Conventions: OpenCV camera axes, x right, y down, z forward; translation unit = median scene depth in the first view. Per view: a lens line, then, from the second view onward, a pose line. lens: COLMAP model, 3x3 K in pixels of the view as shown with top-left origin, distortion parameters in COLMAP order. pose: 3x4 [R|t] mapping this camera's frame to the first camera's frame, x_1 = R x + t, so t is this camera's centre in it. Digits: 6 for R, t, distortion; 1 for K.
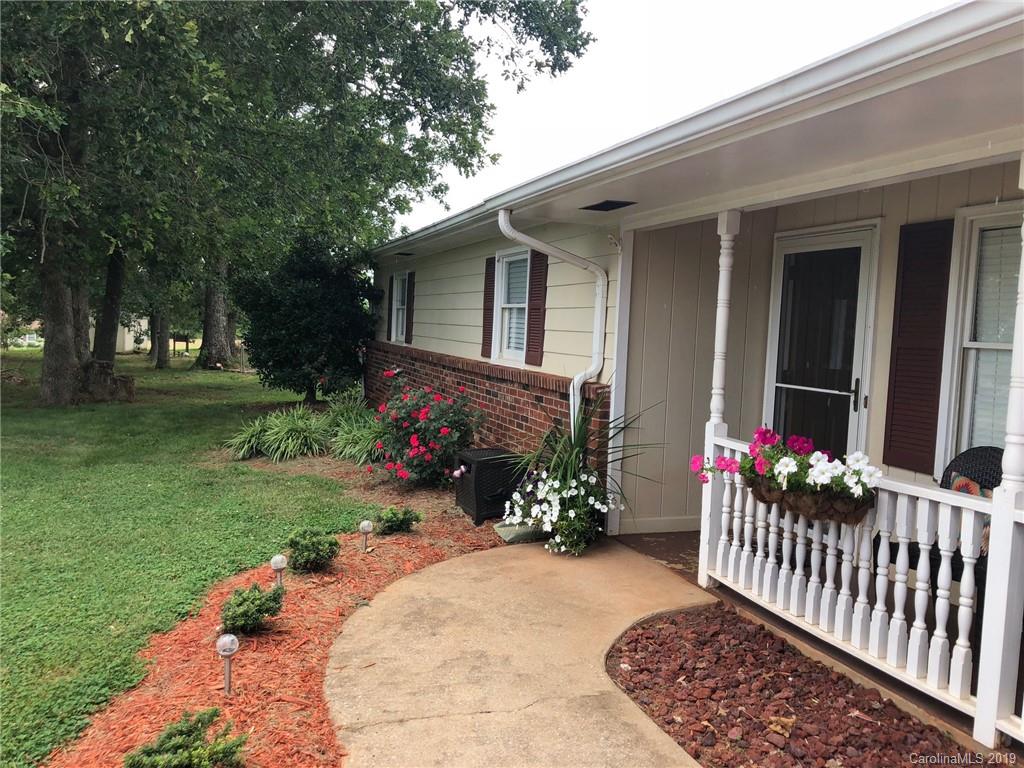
lens RADIAL K [[847.8, 0, 514.3], [0, 847.8, 379.9], [0, 0, 1]] dist [0.030941, -0.018226]
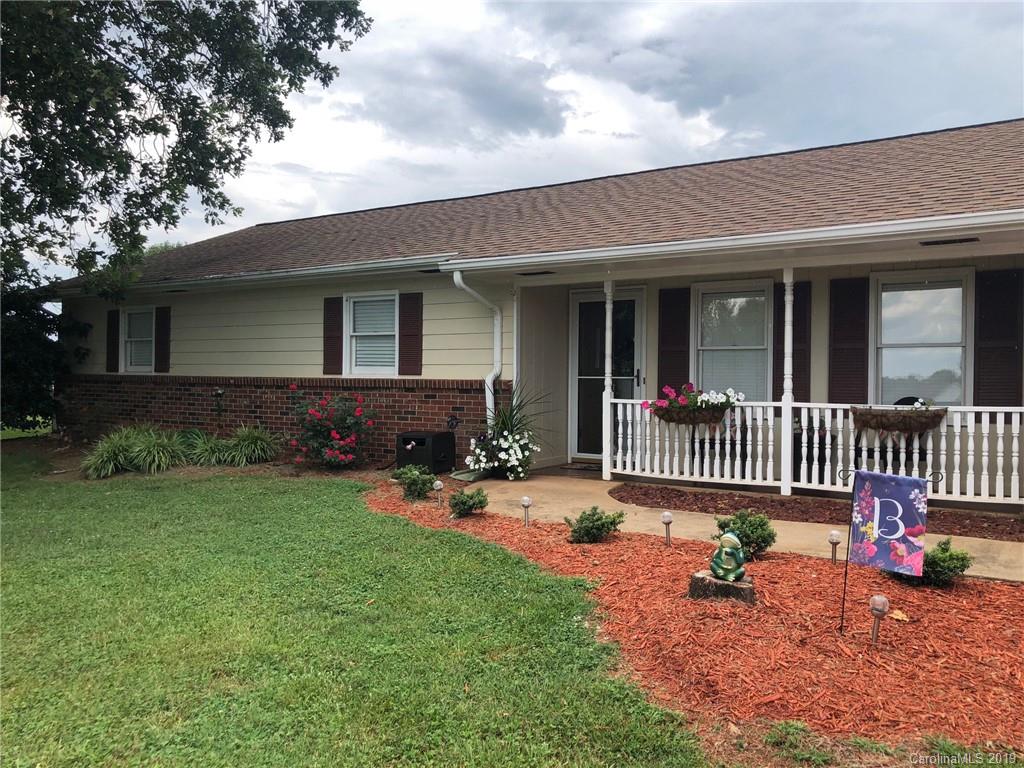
lens RADIAL K [[847.8, 0, 508.6], [0, 847.8, 387.1], [0, 0, 1]] dist [0.030941, -0.018226]
pose [[0.796089, -0.041544, 0.603753, -0.960069], [0.064145, 0.997814, -0.015920, 0.049925], [-0.601771, 0.051402, 0.797013, -0.324368]]
